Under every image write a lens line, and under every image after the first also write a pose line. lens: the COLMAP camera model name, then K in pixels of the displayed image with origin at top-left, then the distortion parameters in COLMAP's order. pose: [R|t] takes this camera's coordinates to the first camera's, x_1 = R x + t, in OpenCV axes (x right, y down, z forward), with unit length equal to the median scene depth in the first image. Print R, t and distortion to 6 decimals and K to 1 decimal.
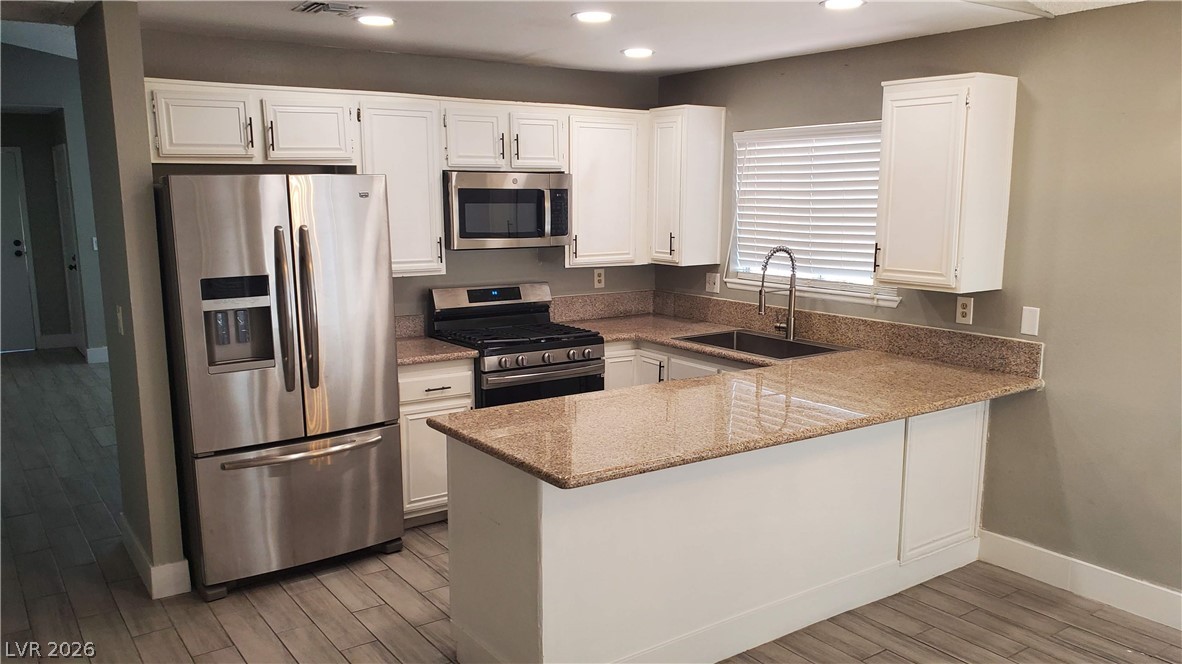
lens RADIAL K [[931.6, 0, 600.0], [0, 931.6, 358.0], [0, 0, 1]] dist [0.046061, -0.042057]
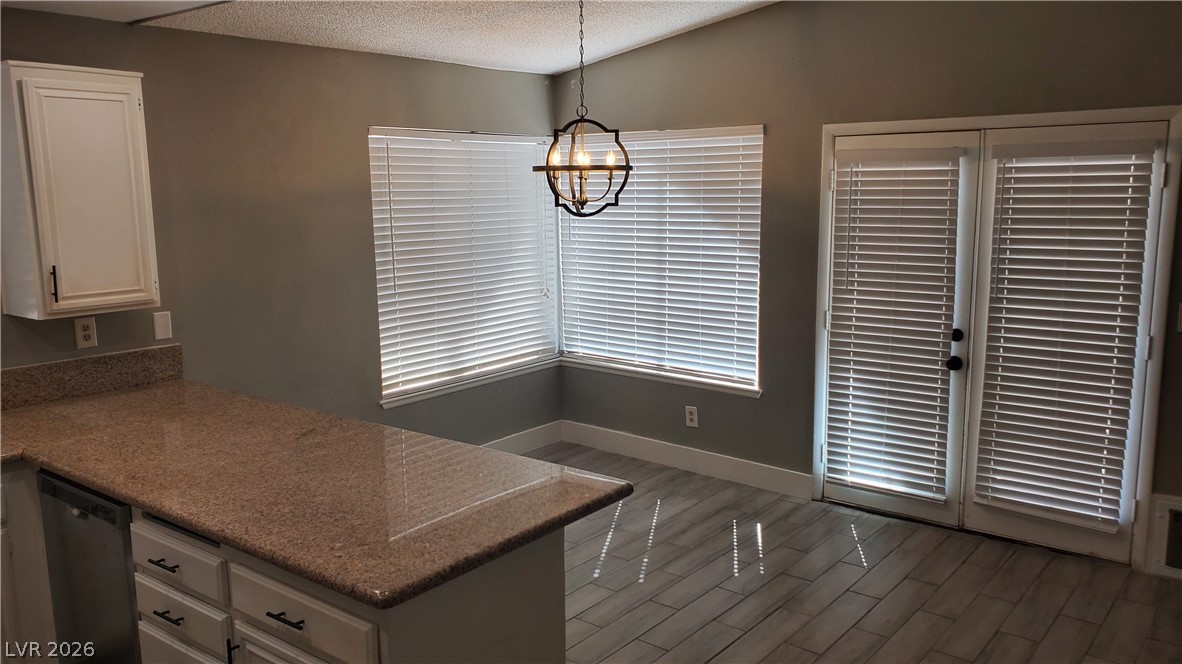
lens RADIAL K [[931.6, 0, 584.3], [0, 931.6, 324.3], [0, 0, 1]] dist [0.046061, -0.042057]
pose [[-0.254543, -0.150799, 0.955232, -0.532382], [0.184095, 0.962148, 0.200947, -0.138060], [-0.949377, 0.227003, -0.217147, 0.683090]]
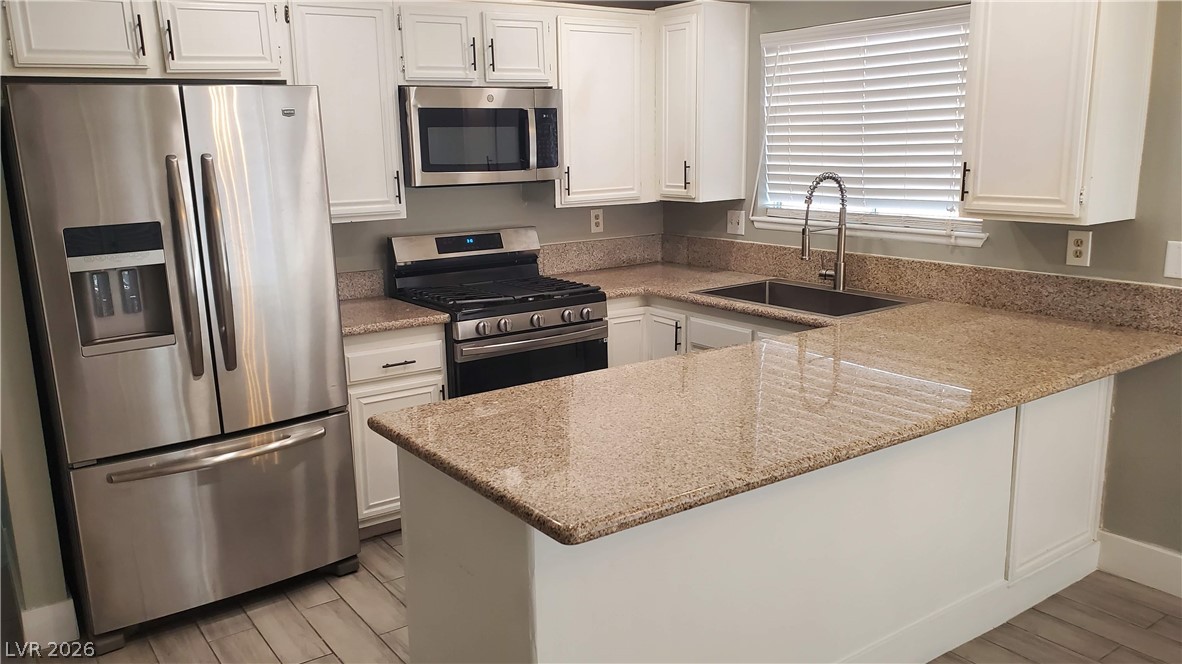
lens RADIAL K [[931.6, 0, 585.0], [0, 931.6, 340.7], [0, 0, 1]] dist [0.046061, -0.042057]
pose [[0.999733, -0.022444, -0.005514, -0.011565], [0.022626, 0.999119, 0.035334, -0.010600], [0.004716, -0.035449, 0.999360, 0.208552]]
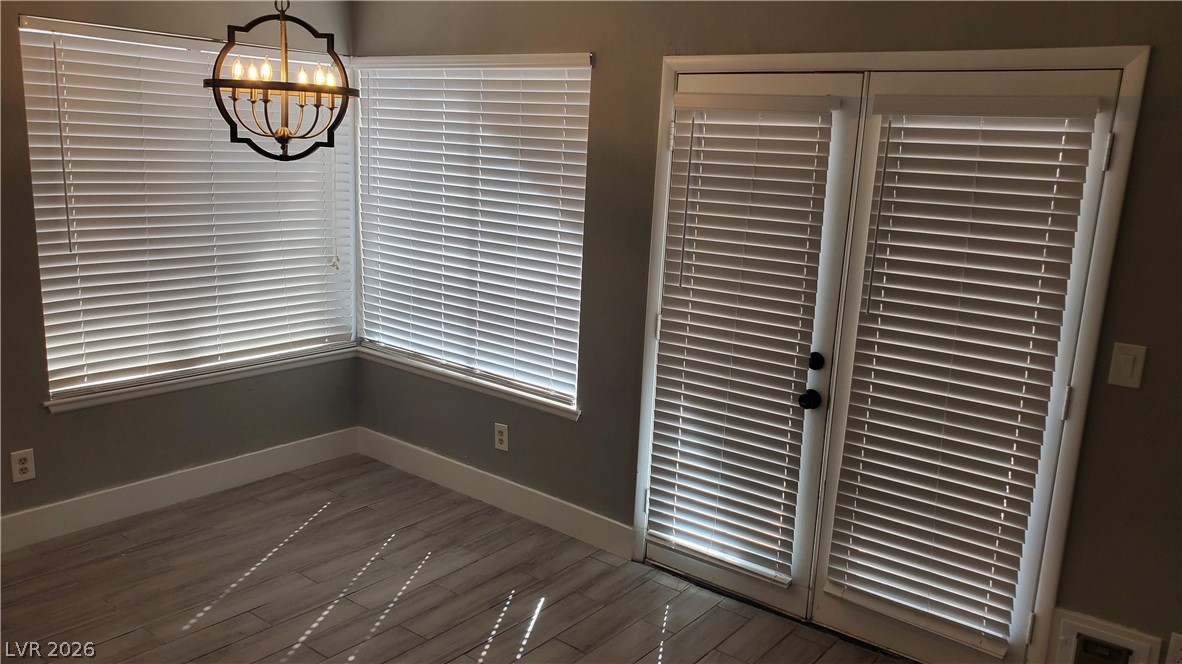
lens RADIAL K [[931.6, 0, 603.4], [0, 931.6, 333.3], [0, 0, 1]] dist [0.046061, -0.042057]
pose [[-0.275632, -0.214192, 0.937096, -0.369499], [0.122204, 0.959141, 0.255175, -0.094467], [-0.953464, 0.184851, -0.238195, 0.492538]]
